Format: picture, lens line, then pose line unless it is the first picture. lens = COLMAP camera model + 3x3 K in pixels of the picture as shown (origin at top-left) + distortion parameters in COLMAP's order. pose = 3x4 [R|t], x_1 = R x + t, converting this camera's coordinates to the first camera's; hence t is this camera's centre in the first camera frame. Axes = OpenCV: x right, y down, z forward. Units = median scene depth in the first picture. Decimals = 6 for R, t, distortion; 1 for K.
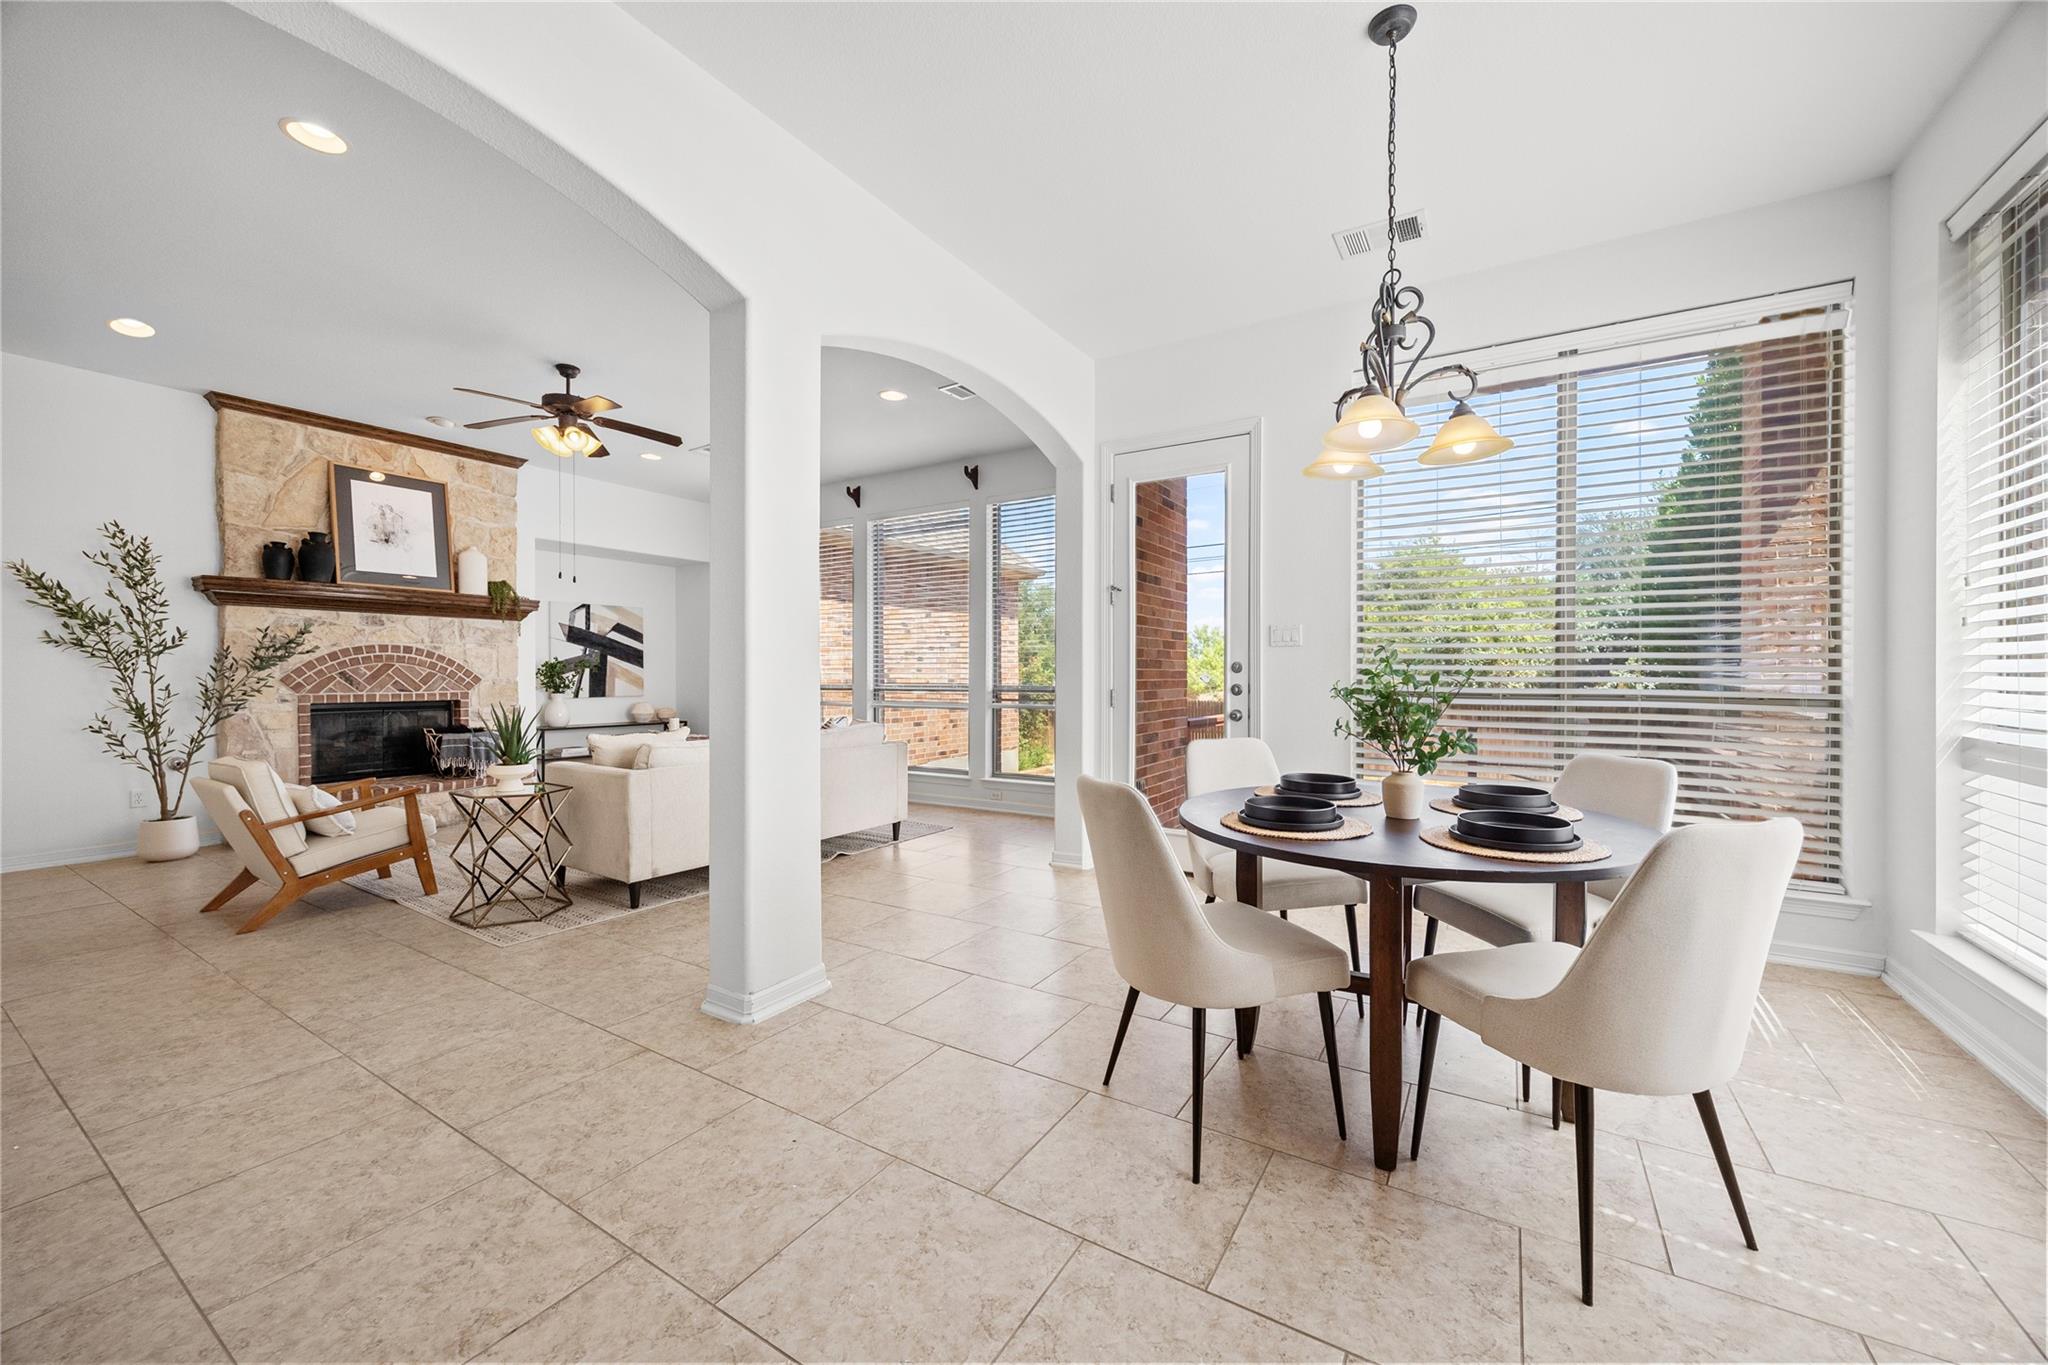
lens RADIAL K [[797.7, 0, 1028.1], [0, 797.7, 678.3], [0, 0, 1]] dist [0.014262, 0.000662]
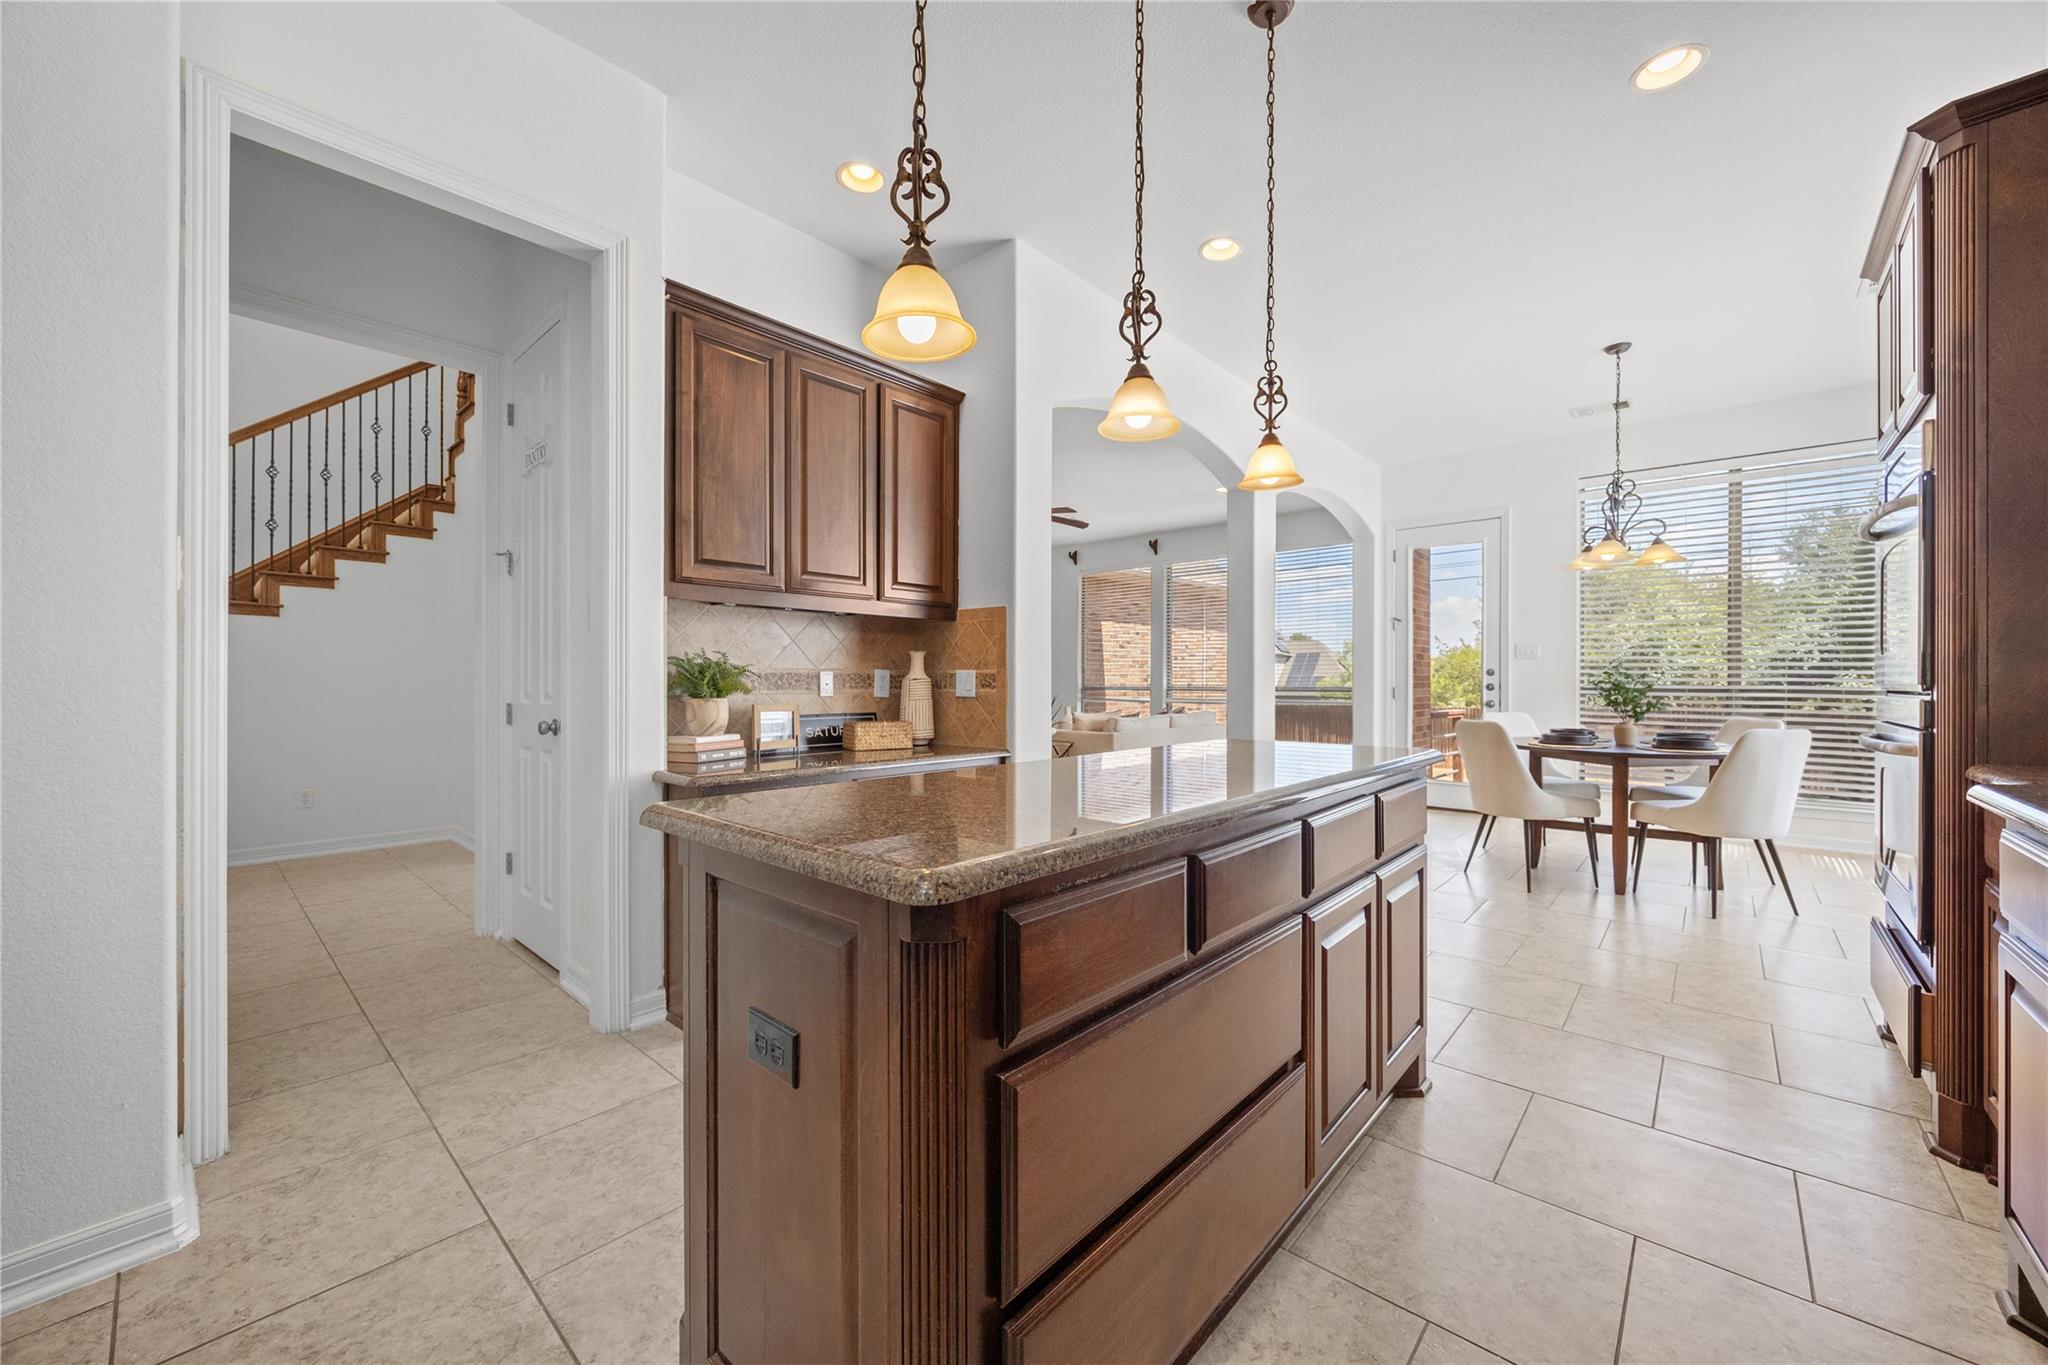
lens RADIAL K [[797.7, 0, 1021.1], [0, 797.7, 680.0], [0, 0, 1]] dist [0.014262, 0.000662]
pose [[0.984486, 0.003989, -0.175418, -0.649100], [-0.005478, 0.999953, -0.008008, 0.032810], [0.175378, 0.008845, 0.984461, -1.214458]]
